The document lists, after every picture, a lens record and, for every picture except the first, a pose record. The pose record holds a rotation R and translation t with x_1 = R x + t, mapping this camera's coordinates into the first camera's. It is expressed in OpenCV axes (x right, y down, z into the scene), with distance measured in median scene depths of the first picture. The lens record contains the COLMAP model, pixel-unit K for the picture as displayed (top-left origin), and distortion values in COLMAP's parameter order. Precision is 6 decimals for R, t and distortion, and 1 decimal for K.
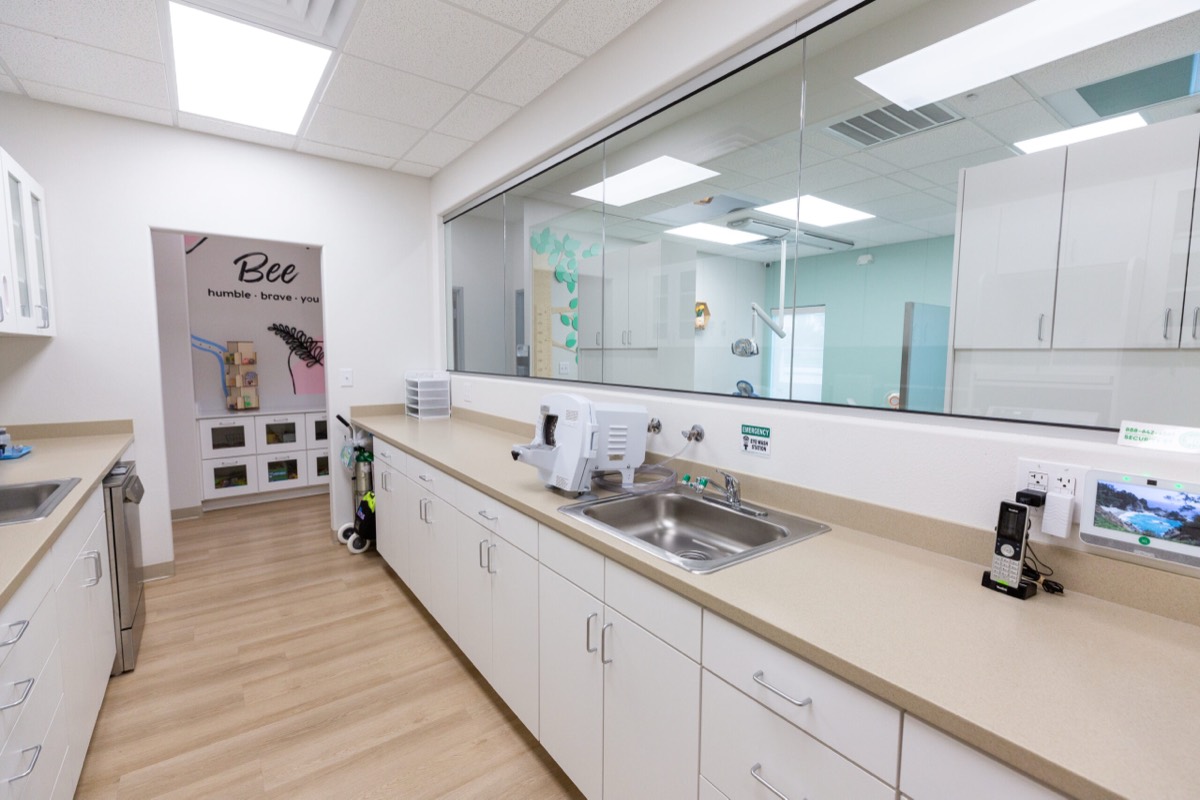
lens RADIAL K [[531.1, 0, 597.6], [0, 531.1, 399.5], [0, 0, 1]] dist [0.002073, 0.001187]
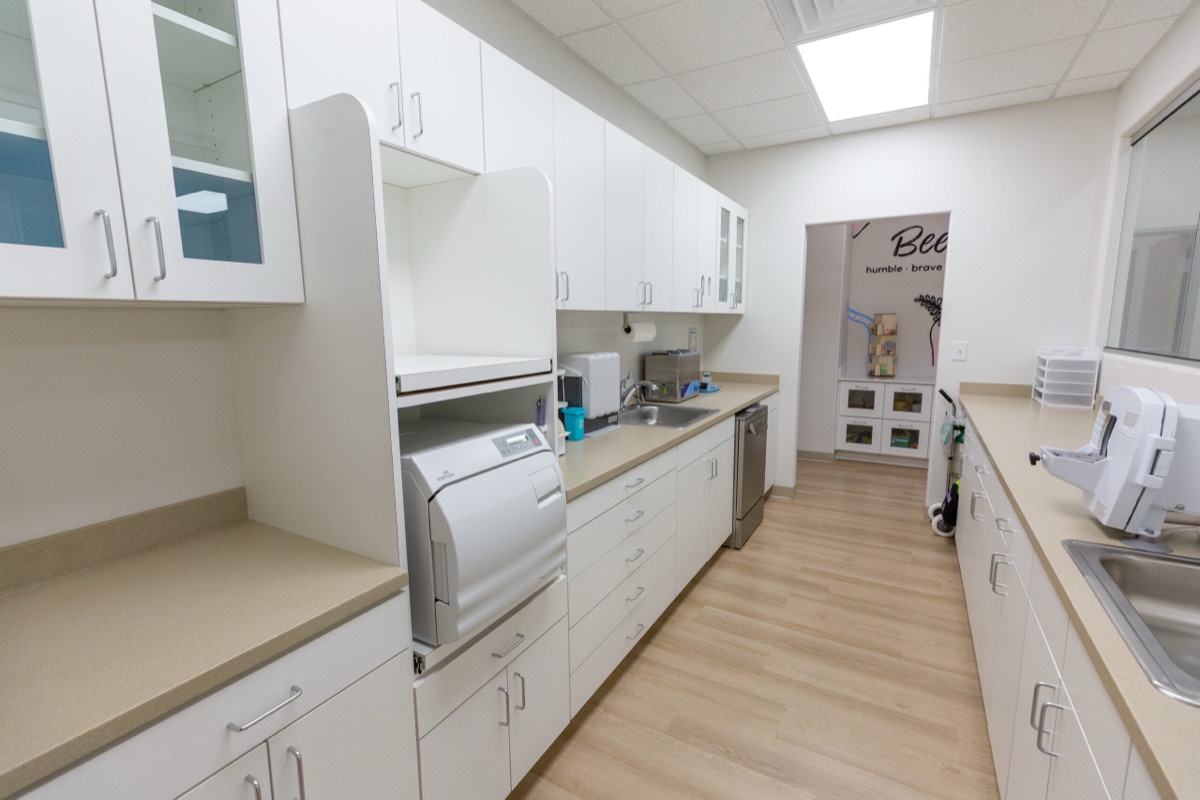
lens RADIAL K [[531.1, 0, 597.6], [0, 531.1, 399.5], [0, 0, 1]] dist [0.002073, 0.001187]
pose [[0.393856, 0.127166, -0.910333, 0.139947], [-0.075166, 0.991522, 0.105987, -0.007832], [0.916094, 0.026682, 0.400076, 0.045002]]
